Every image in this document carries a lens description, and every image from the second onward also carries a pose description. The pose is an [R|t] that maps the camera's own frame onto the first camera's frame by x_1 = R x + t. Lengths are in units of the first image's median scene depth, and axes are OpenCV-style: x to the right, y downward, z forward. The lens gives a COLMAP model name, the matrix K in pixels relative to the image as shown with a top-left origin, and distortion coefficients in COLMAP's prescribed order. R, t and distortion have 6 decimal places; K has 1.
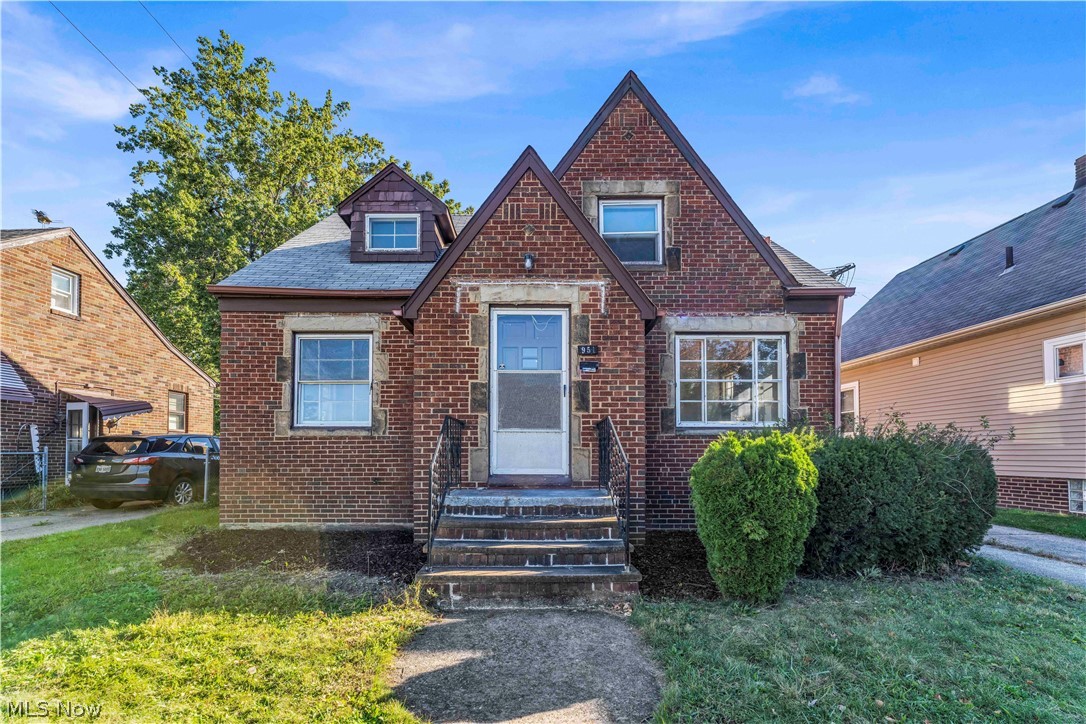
lens RADIAL K [[452.3, 0, 541.5], [0, 452.3, 378.2], [0, 0, 1]] dist [0.000212, 0.000028]
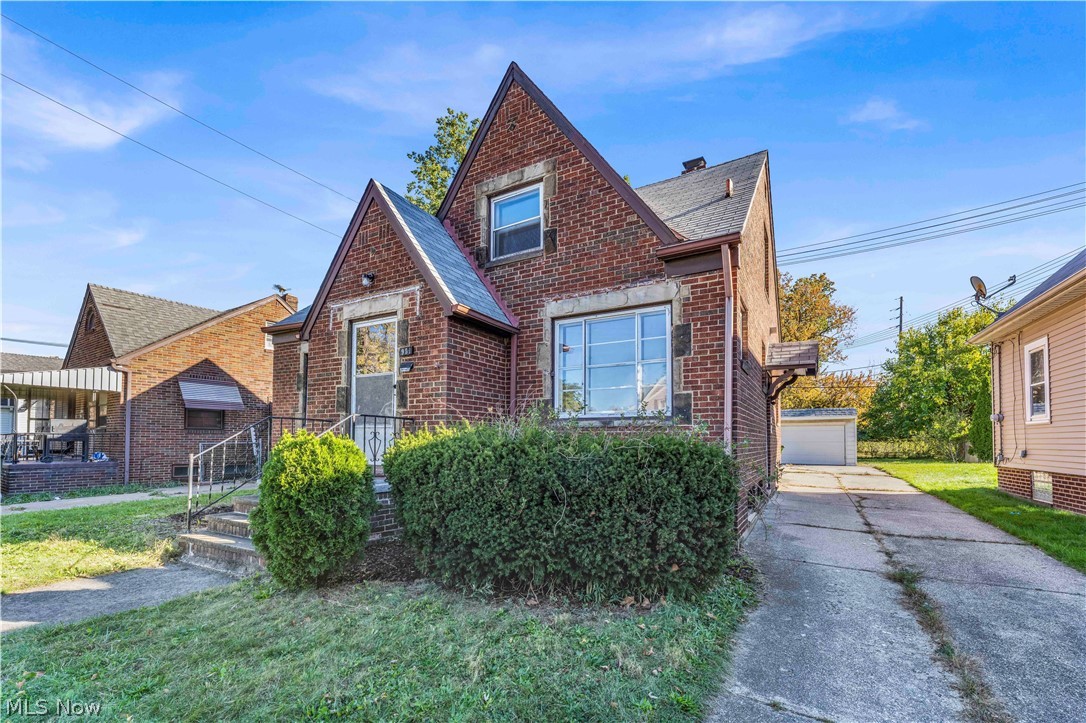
lens RADIAL K [[449.6, 0, 543.0], [0, 449.6, 361.5], [0, 0, 1]] dist [-0.001852, -0.000412]
pose [[0.873488, -0.082771, -0.479758, 0.724771], [0.075976, 0.996543, -0.033602, 0.018600], [0.480881, -0.007099, 0.876757, 0.168737]]
